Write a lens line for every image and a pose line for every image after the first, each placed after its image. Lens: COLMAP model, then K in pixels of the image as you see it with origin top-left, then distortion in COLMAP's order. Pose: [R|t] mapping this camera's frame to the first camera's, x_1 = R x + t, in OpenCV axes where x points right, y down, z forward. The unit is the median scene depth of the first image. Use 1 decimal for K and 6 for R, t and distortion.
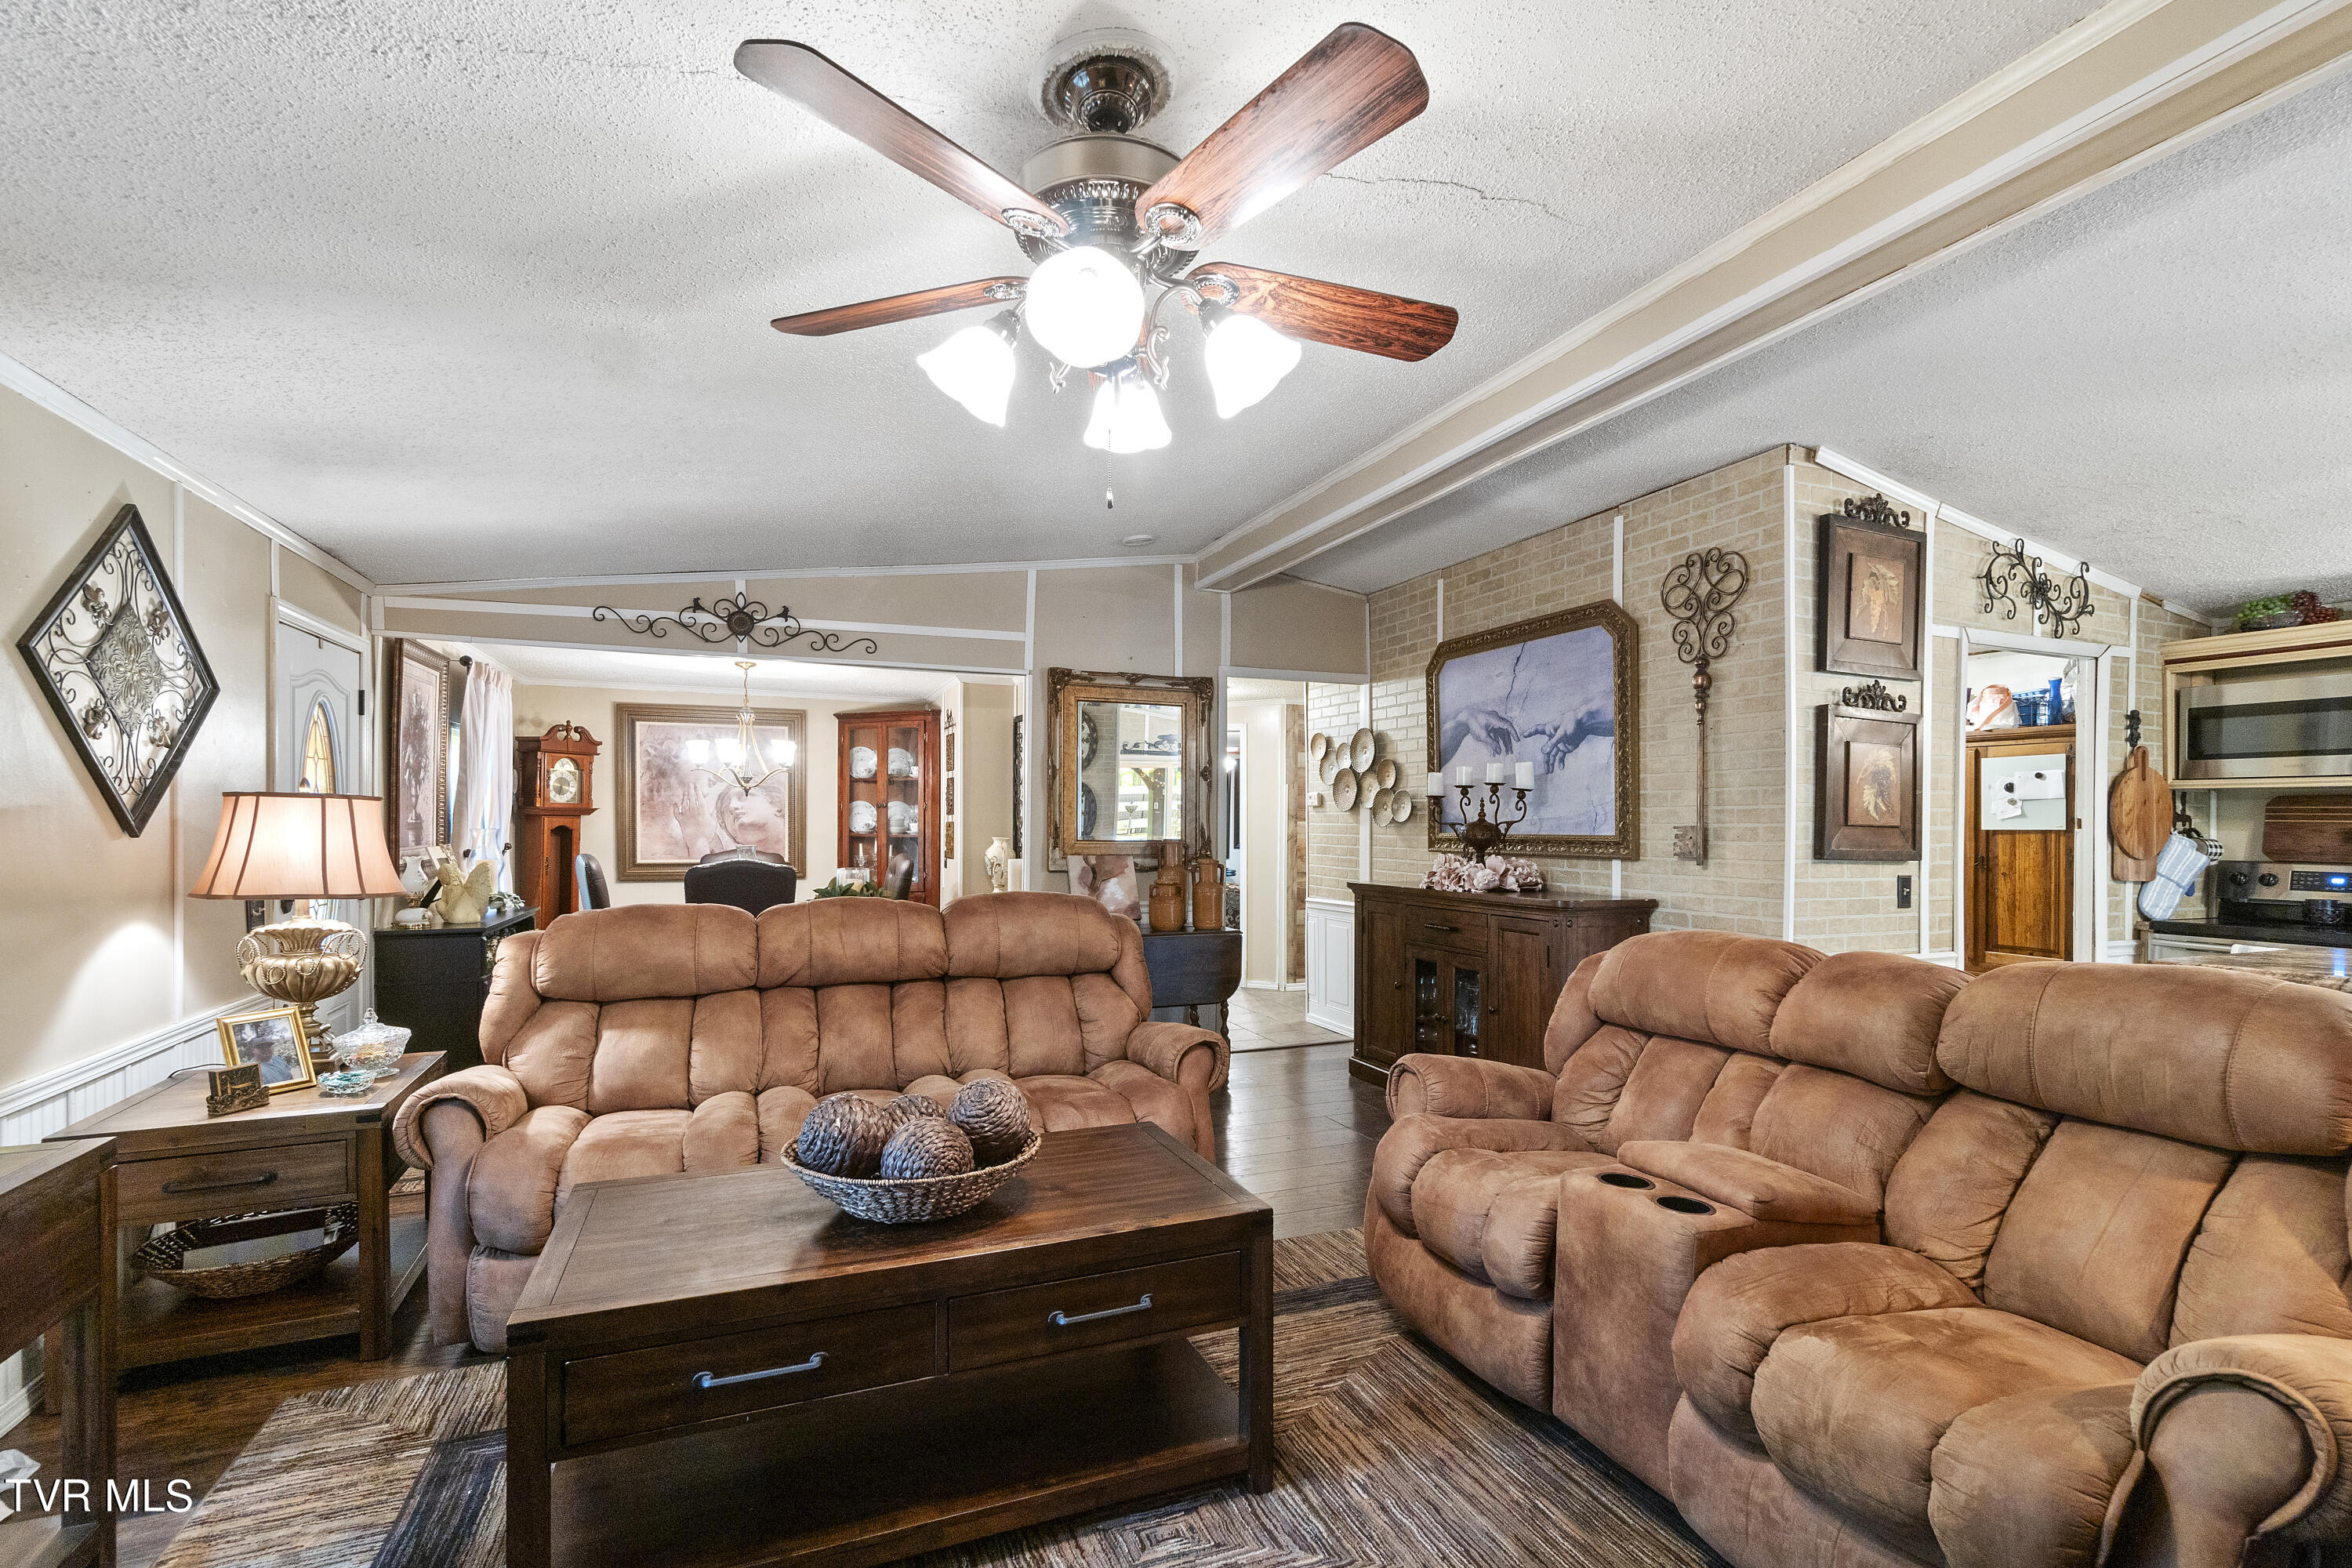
lens RADIAL K [[1043.0, 0, 1175.2], [0, 1043.0, 814.7], [0, 0, 1]] dist [-0.000833, 0.000116]
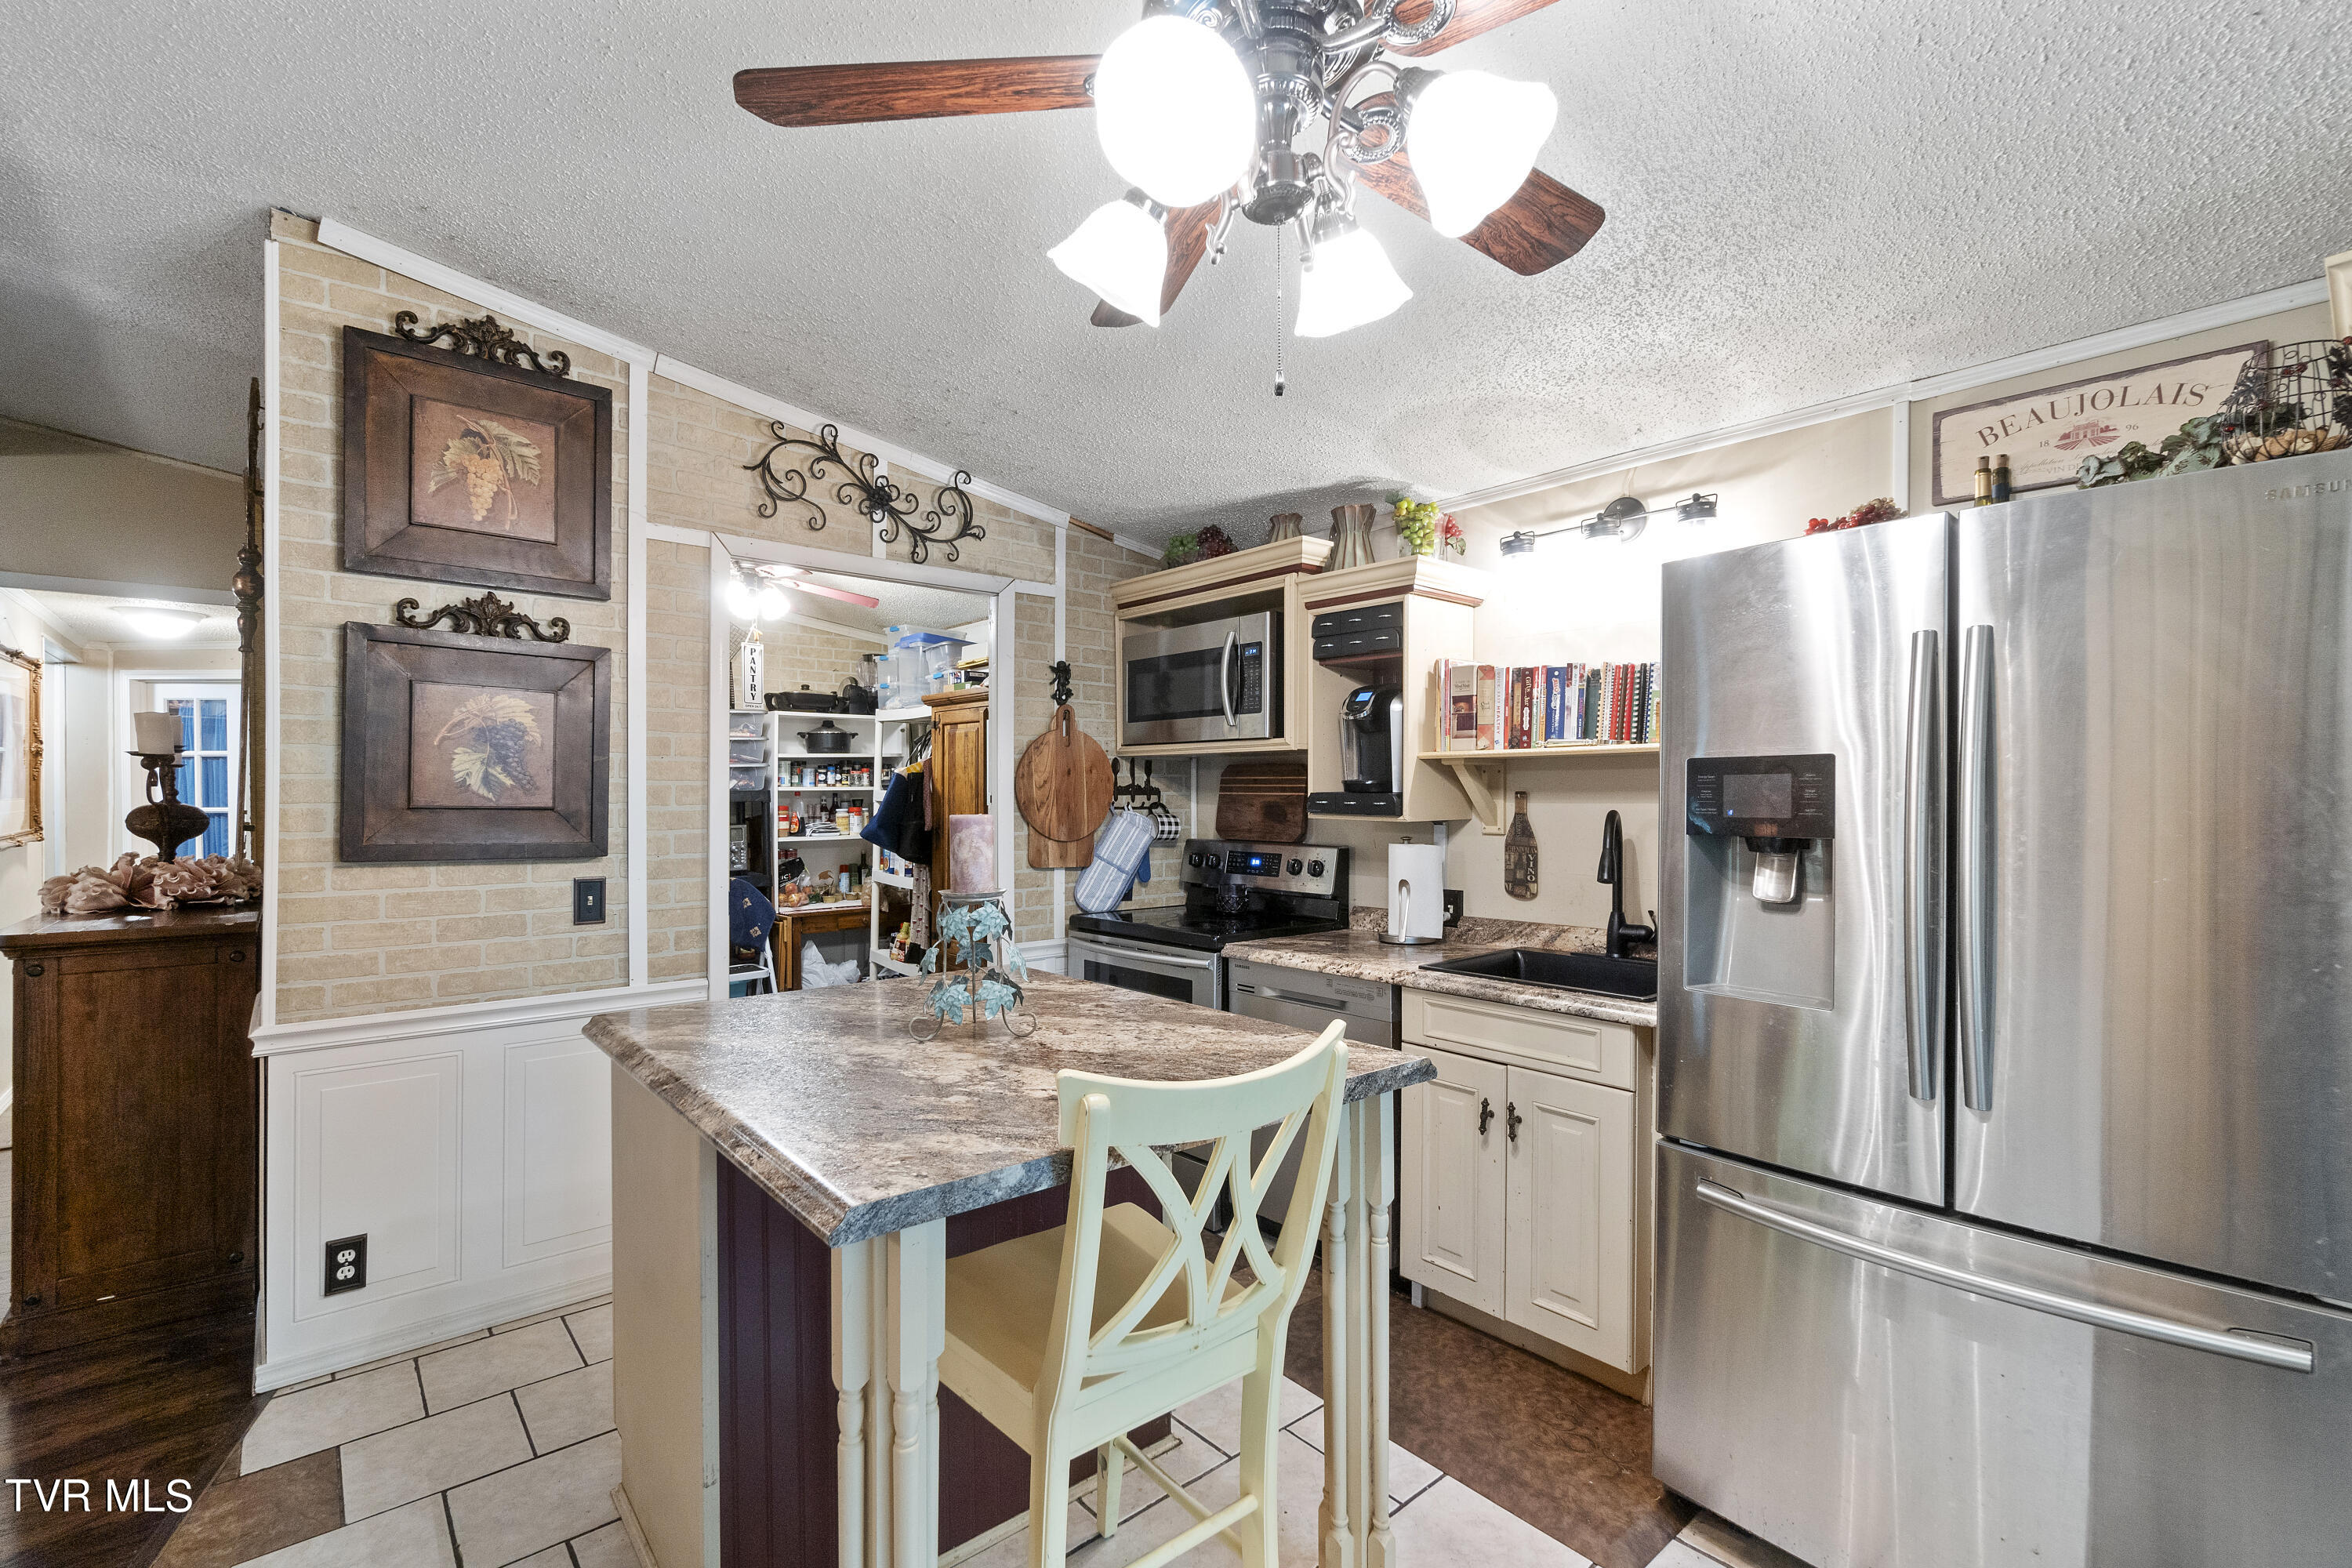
lens RADIAL K [[1032.5, 0, 1171.1], [0, 1032.5, 792.8], [0, 0, 1]] dist [-0.000956, -0.000306]
pose [[0.951579, -0.008089, 0.307299, 0.738465], [0.005717, 0.999947, 0.008619, -0.002182], [-0.307352, -0.006445, 0.951574, 0.189326]]
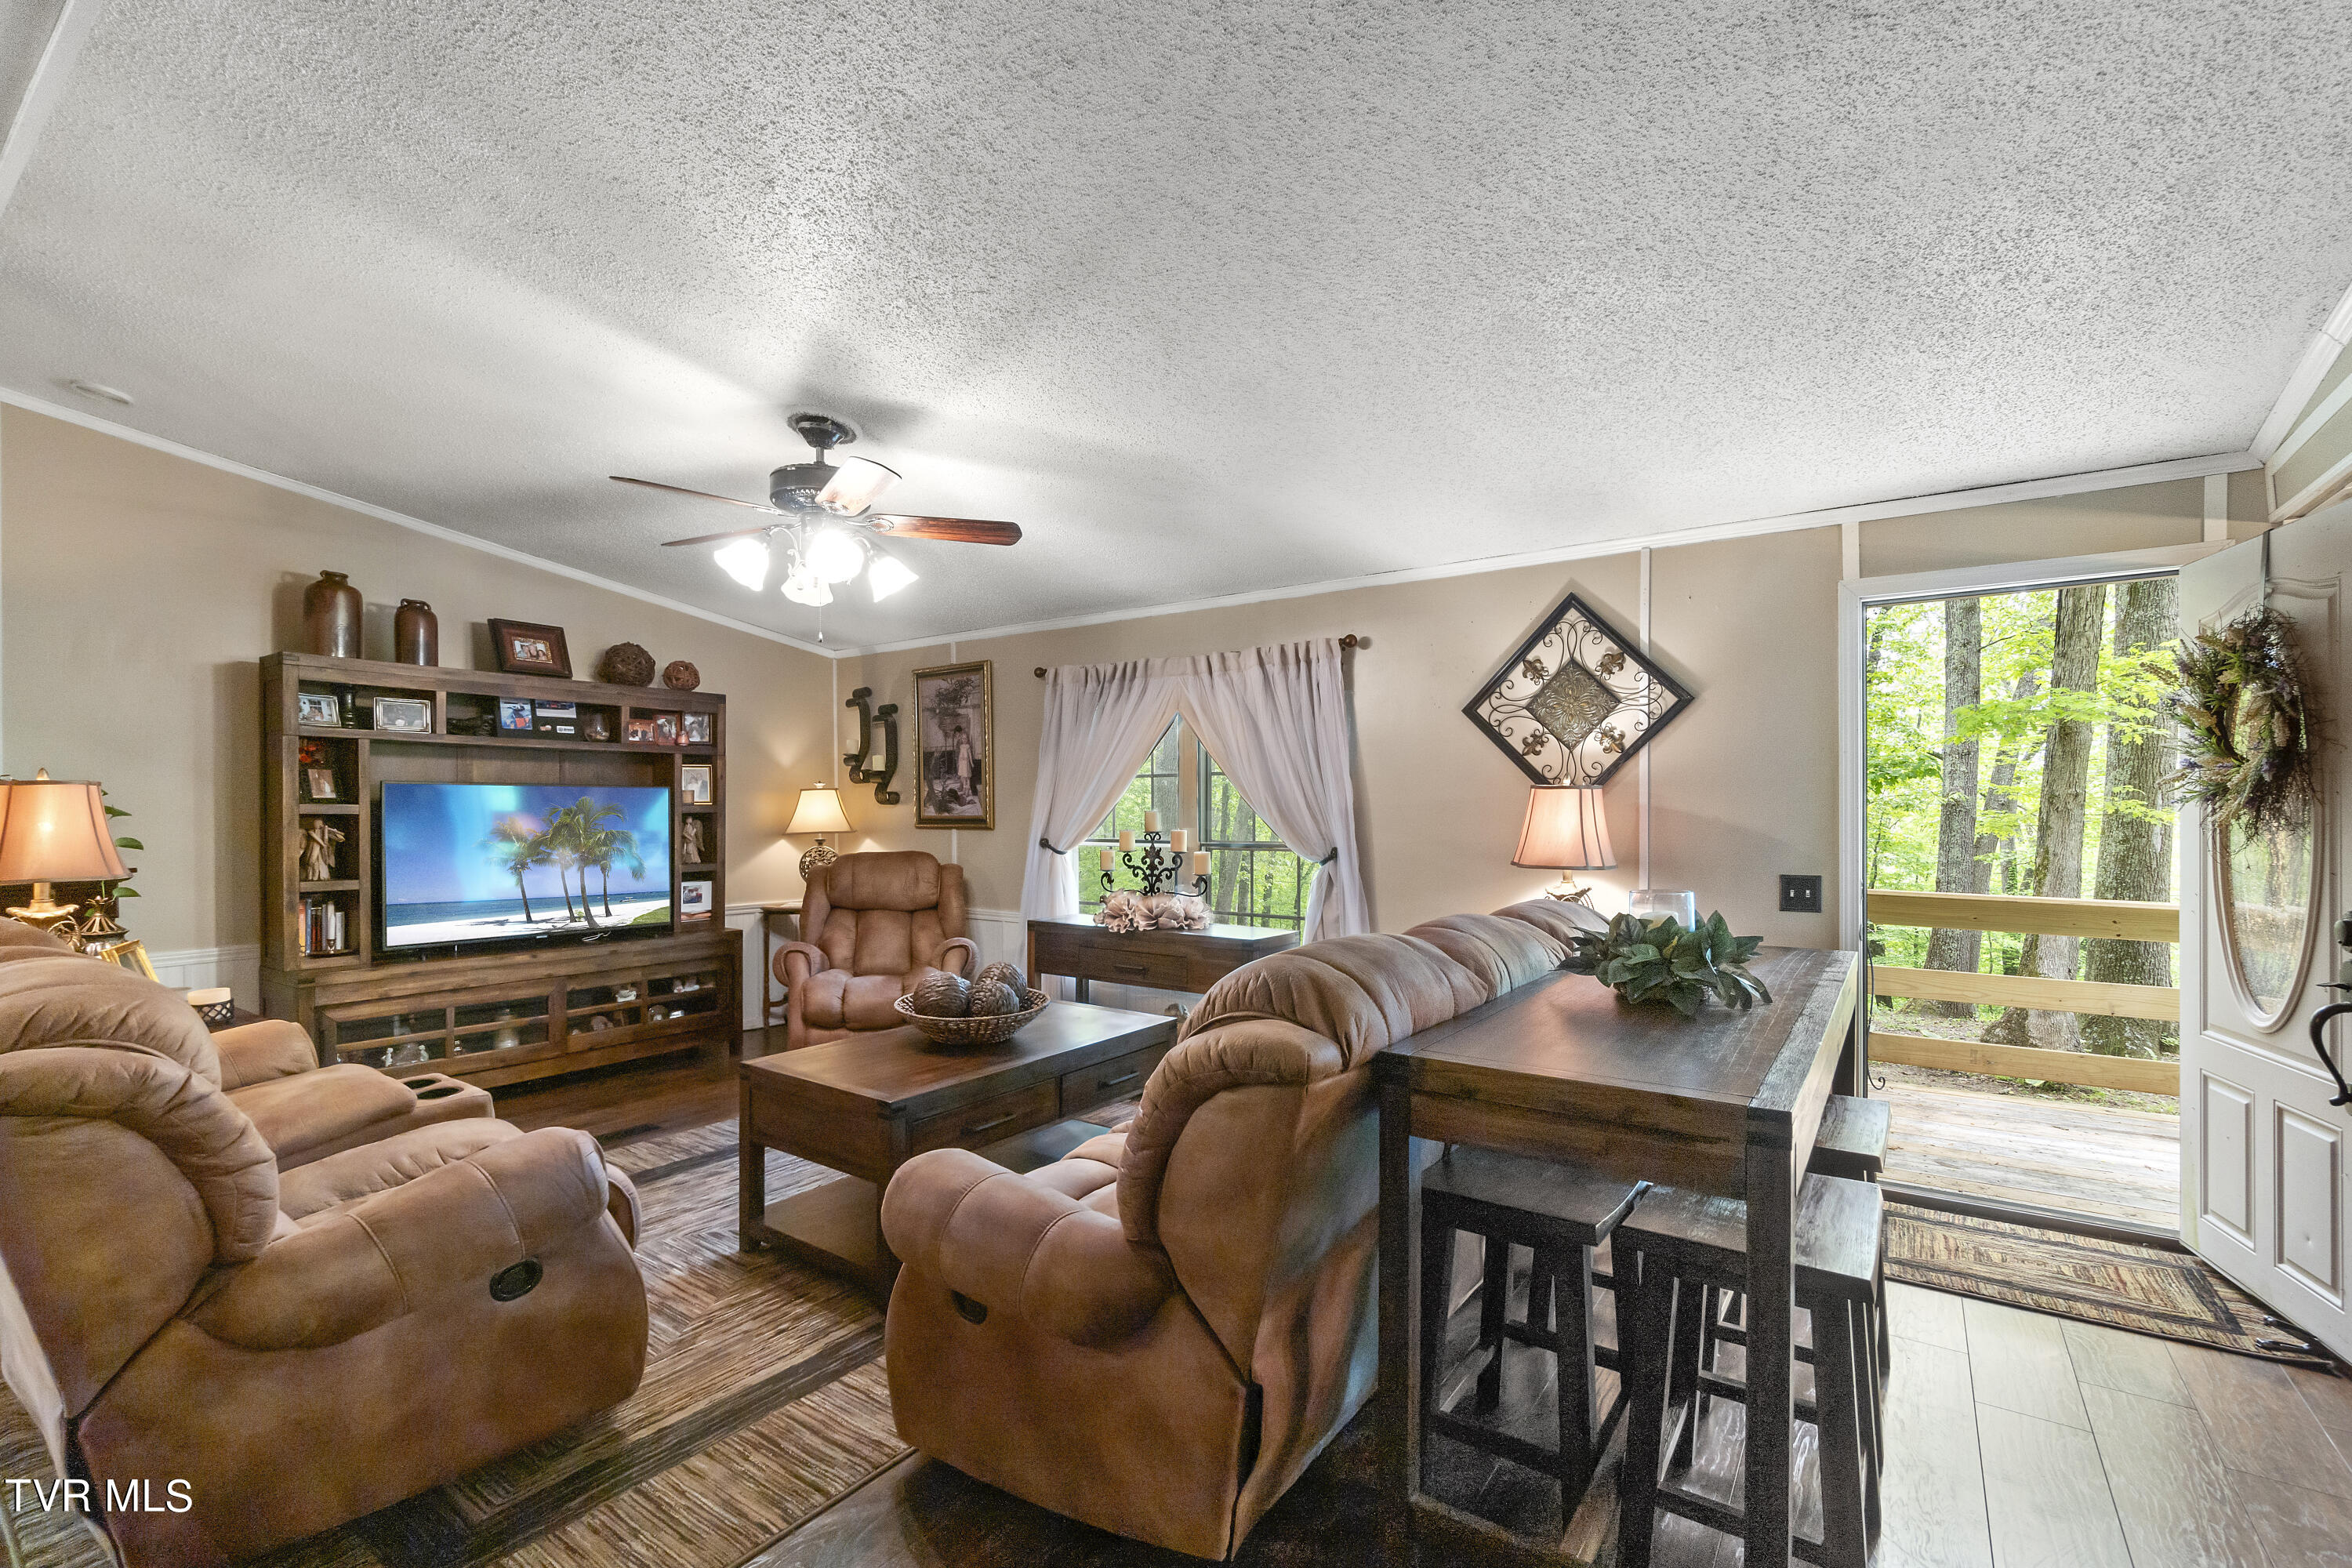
lens RADIAL K [[1036.7, 0, 1168.1], [0, 1036.7, 811.3], [0, 0, 1]] dist [-0.004508, -0.000189]
pose [[-0.848709, -0.000685, -0.528859, 0.152410], [0.000540, 0.999998, -0.002162, 0.009125], [0.528859, -0.002120, -0.848707, 1.137052]]
